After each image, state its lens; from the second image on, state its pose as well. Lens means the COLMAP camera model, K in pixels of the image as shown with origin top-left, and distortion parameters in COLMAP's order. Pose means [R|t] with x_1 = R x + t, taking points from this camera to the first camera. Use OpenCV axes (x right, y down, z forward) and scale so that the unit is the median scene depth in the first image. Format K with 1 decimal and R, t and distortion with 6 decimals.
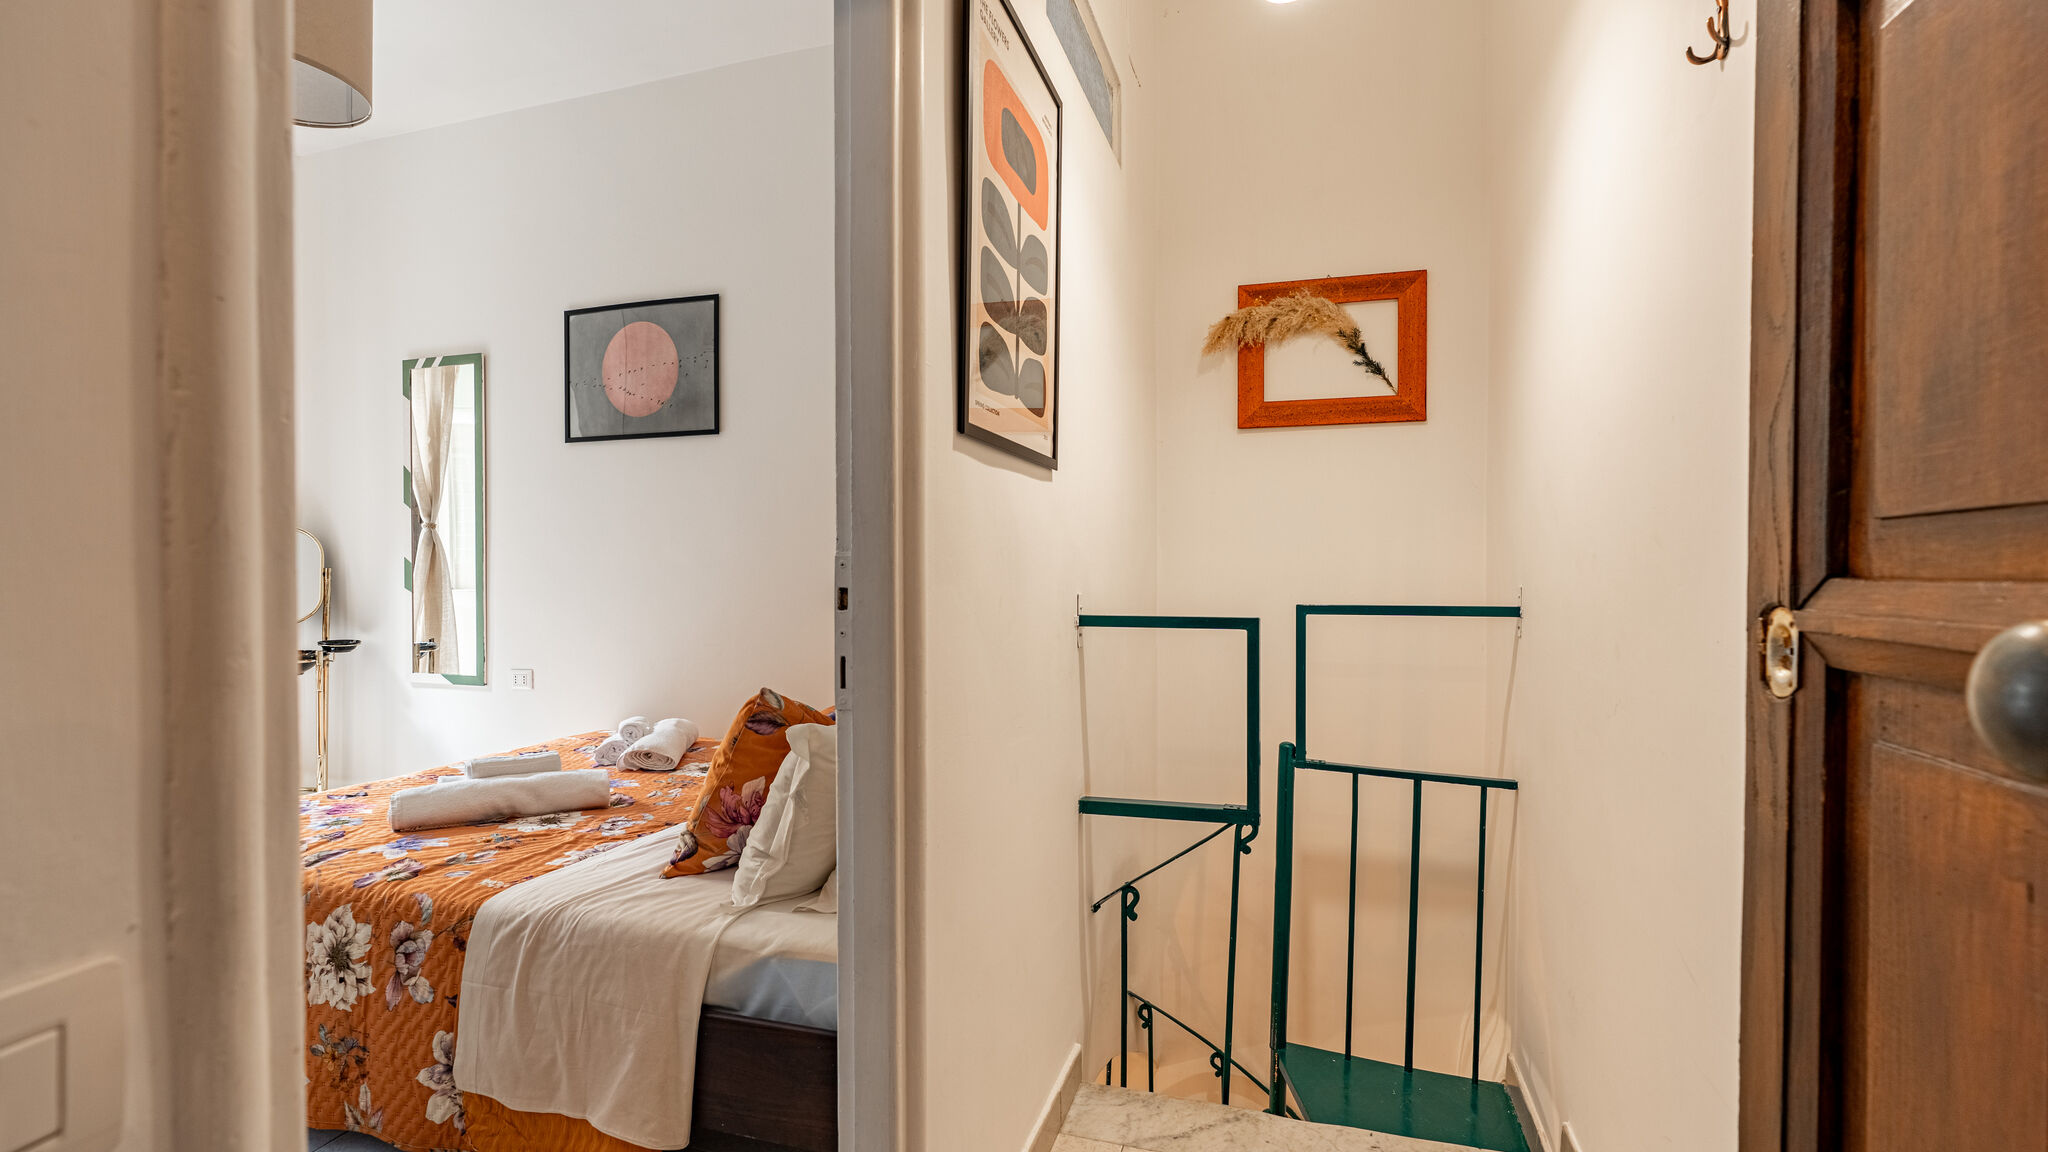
lens RADIAL K [[1001.4, 0, 1025.5], [0, 1001.4, 574.5], [0, 0, 1]] dist [0.002366, 0.000018]
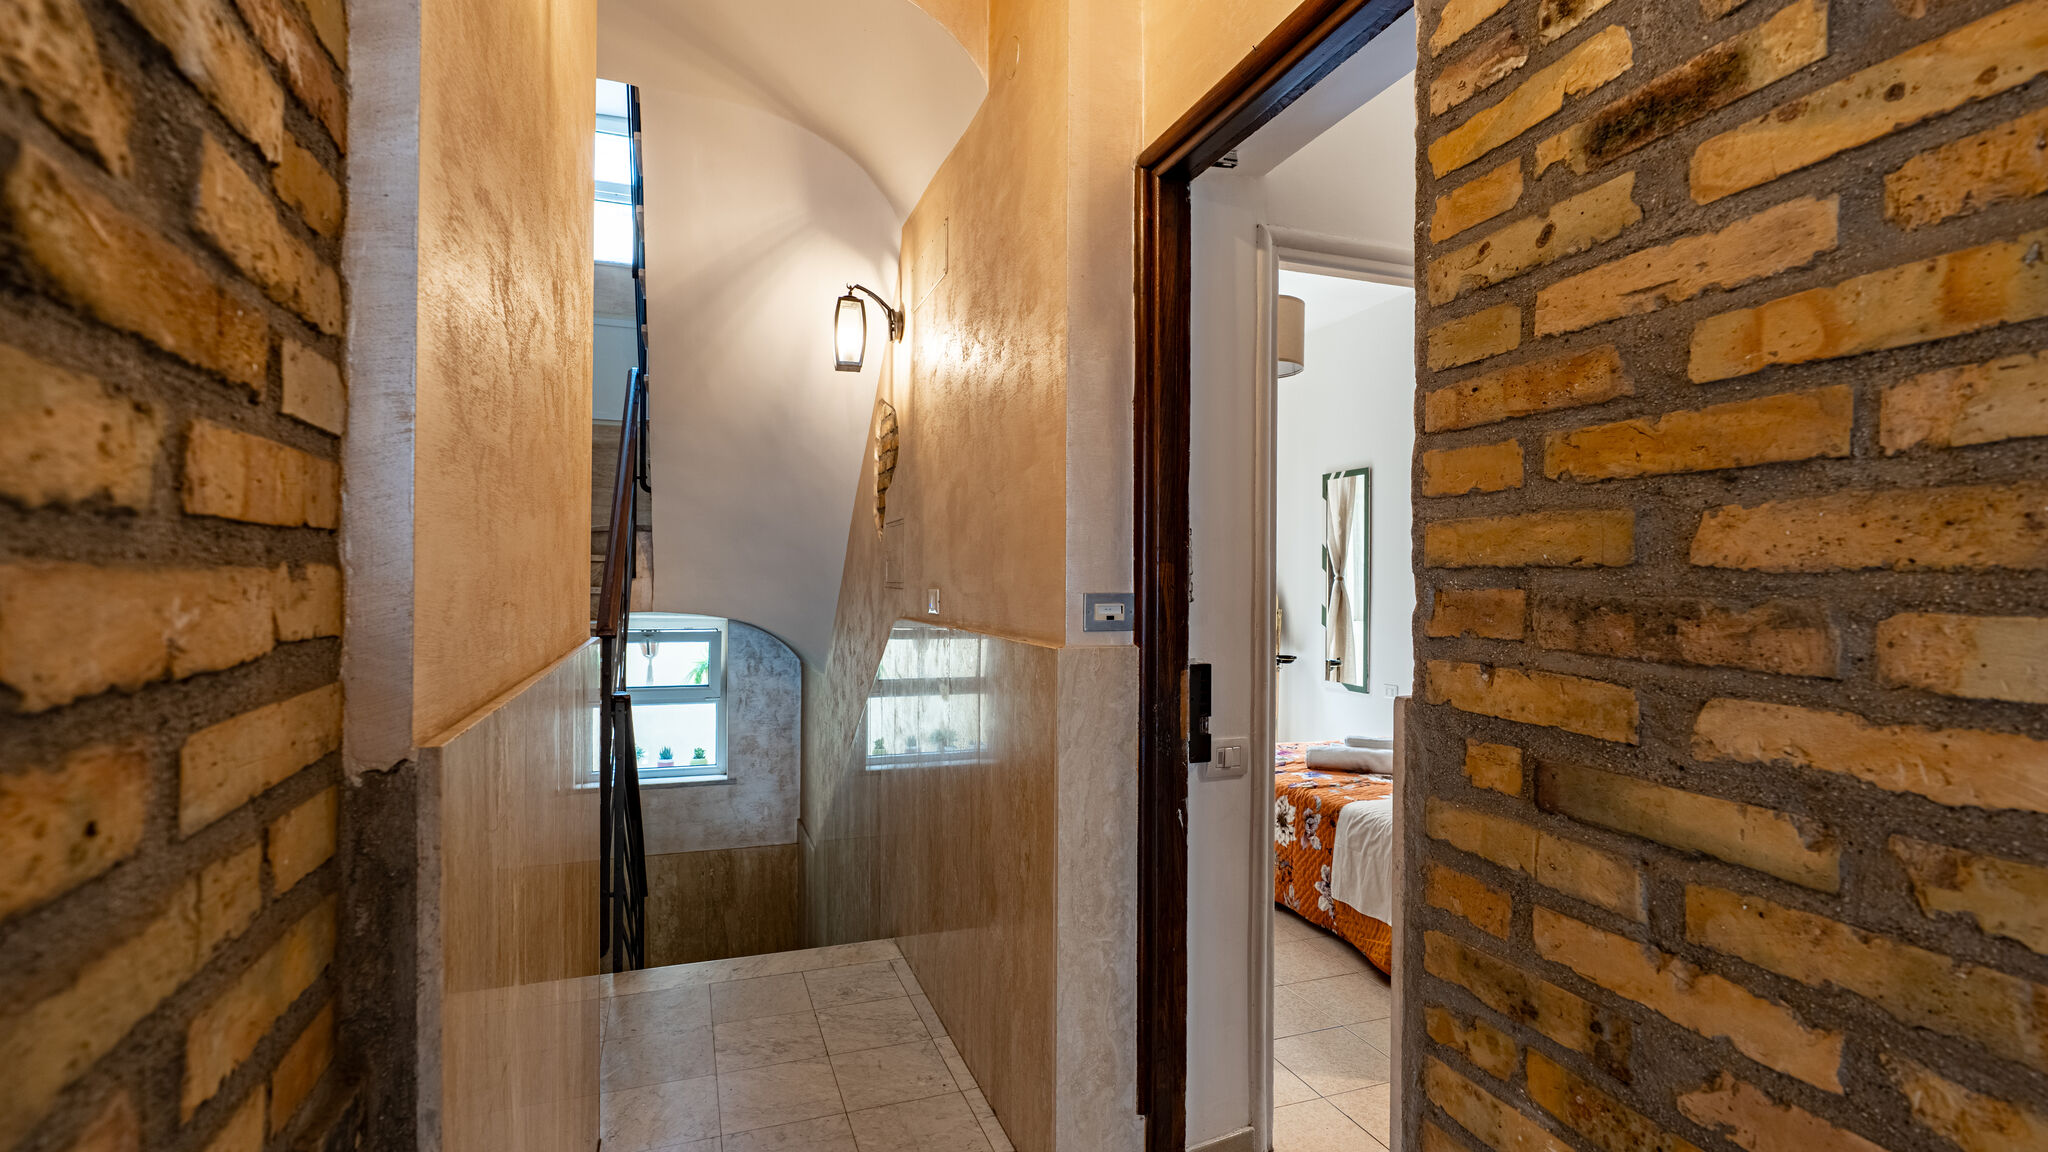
lens RADIAL K [[1001.4, 0, 1028.0], [0, 1001.4, 577.4], [0, 0, 1]] dist [0.002366, 0.000018]
pose [[0.656711, 0.005331, -0.754123, 0.270599], [-0.011207, 0.999934, -0.002692, -0.055770], [0.754059, 0.010219, 0.656728, -0.388910]]
